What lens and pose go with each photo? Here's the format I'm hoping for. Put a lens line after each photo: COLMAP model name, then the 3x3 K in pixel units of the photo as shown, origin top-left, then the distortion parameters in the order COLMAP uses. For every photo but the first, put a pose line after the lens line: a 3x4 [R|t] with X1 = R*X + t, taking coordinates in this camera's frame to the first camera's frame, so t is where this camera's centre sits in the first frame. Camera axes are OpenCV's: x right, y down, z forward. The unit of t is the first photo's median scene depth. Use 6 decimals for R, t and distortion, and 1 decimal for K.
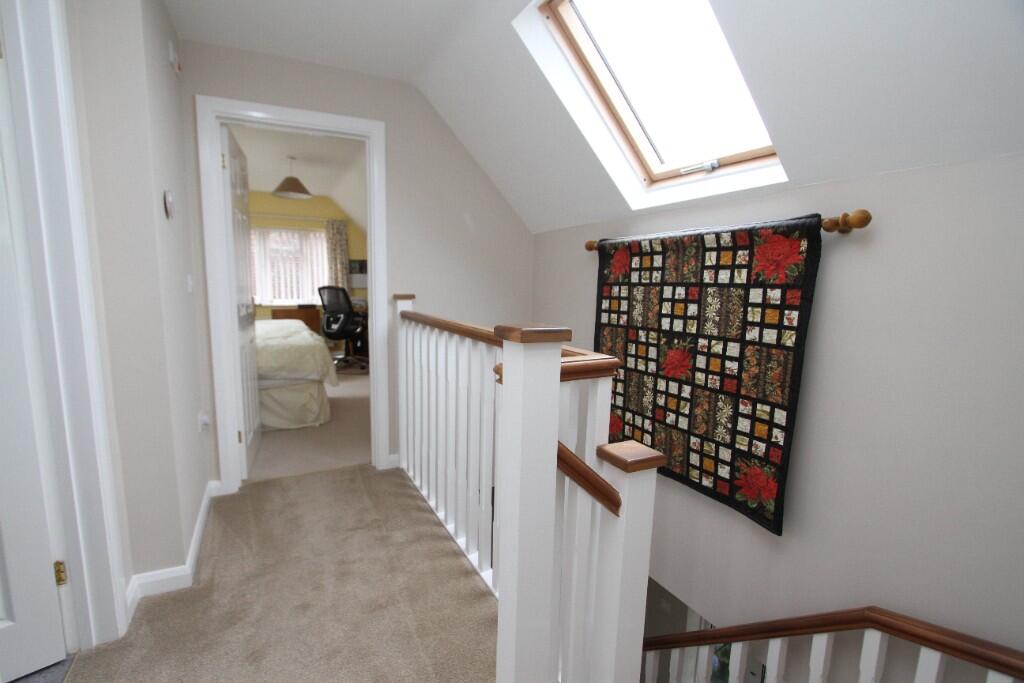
lens RADIAL K [[467.5, 0, 510.1], [0, 467.5, 343.8], [0, 0, 1]] dist [-0.016223, 0.002545]
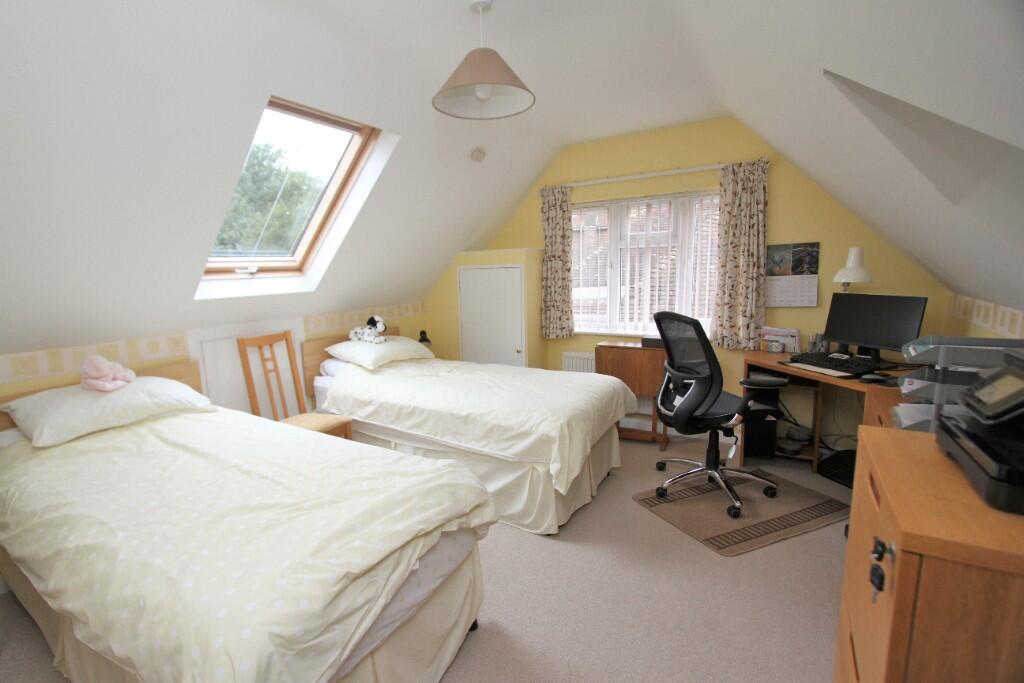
lens RADIAL K [[467.5, 0, 514.3], [0, 467.5, 341.2], [0, 0, 1]] dist [-0.016223, 0.002545]
pose [[0.493514, 0.106994, -0.863131, -0.066344], [-0.078580, 0.993831, 0.078265, -0.105074], [0.866181, 0.029200, 0.498877, 0.572089]]
